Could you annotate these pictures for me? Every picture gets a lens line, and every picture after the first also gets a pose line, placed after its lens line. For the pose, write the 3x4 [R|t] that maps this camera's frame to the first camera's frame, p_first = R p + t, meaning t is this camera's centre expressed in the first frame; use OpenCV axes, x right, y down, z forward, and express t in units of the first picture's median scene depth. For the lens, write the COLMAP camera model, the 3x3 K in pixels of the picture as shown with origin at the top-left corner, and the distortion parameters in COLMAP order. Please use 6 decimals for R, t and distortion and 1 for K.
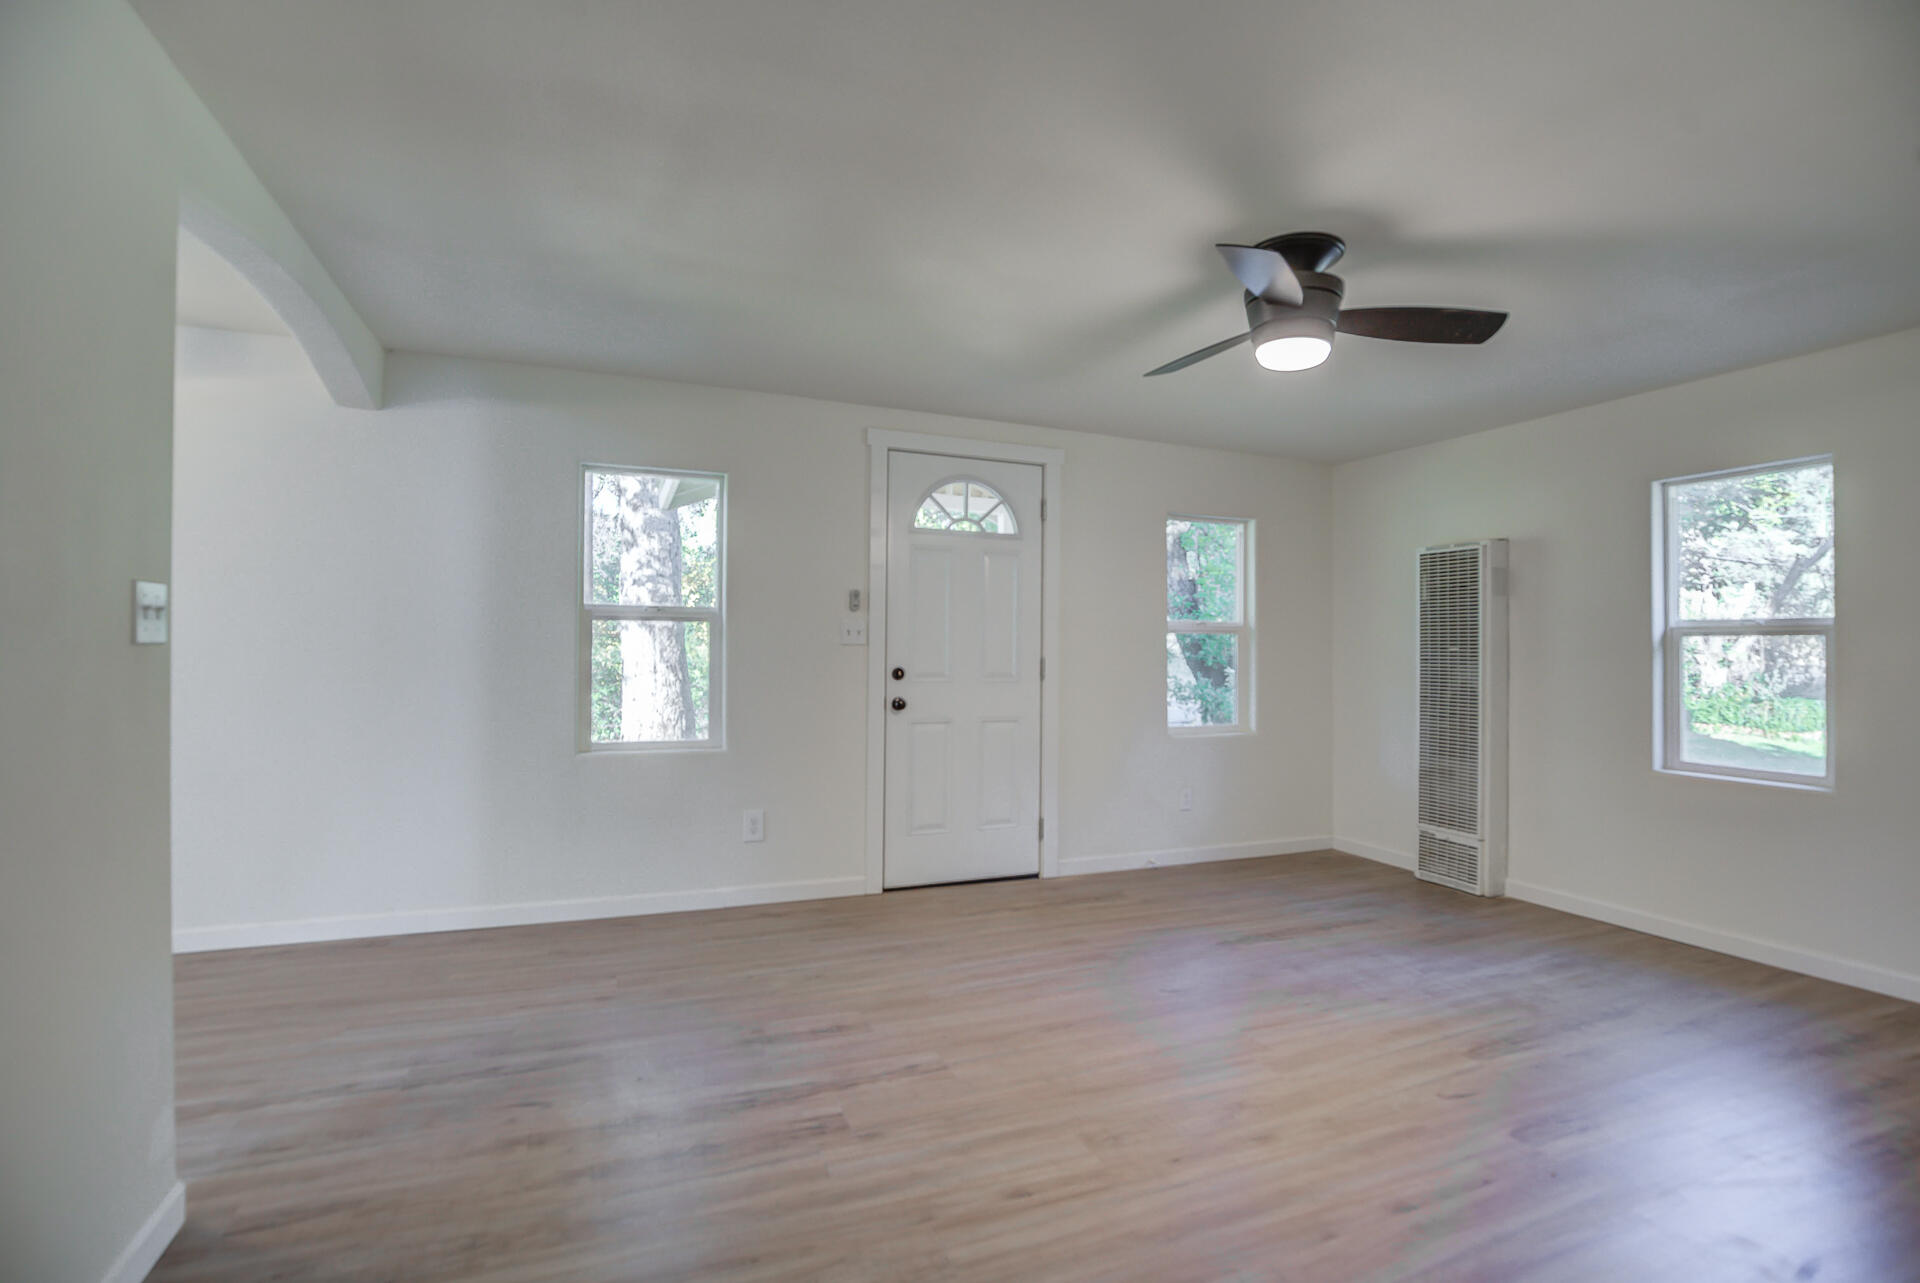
lens RADIAL K [[895.1, 0, 969.5], [0, 895.1, 647.9], [0, 0, 1]] dist [-0.031176, 0.005320]
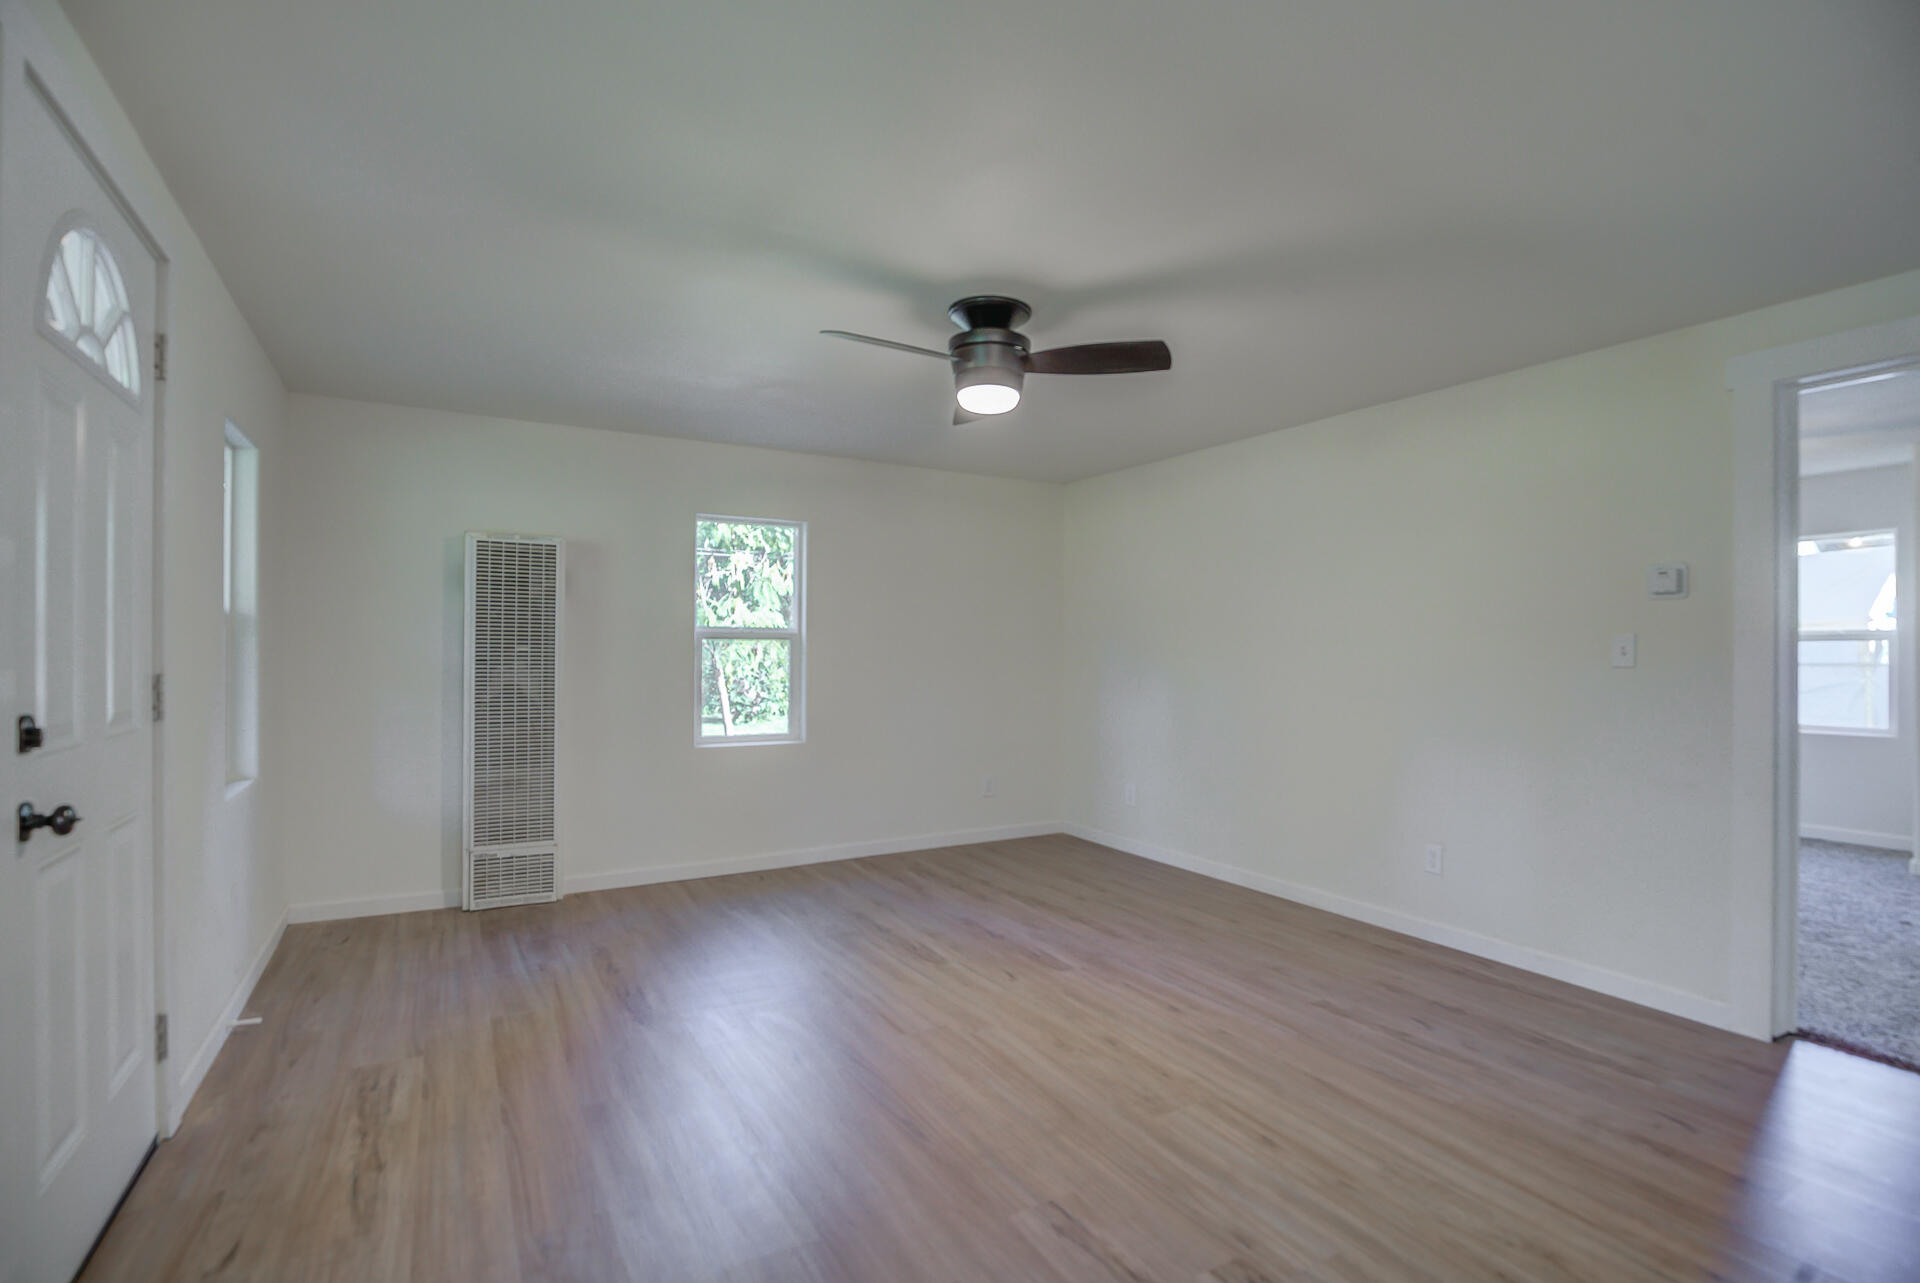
lens RADIAL K [[895.1, 0, 960.1], [0, 895.1, 652.1], [0, 0, 1]] dist [-0.031176, 0.005320]
pose [[-0.120599, -0.010395, 0.992647, -0.548468], [-0.008950, 0.999916, 0.009384, -0.010367], [-0.992661, -0.007752, -0.120682, 0.828051]]
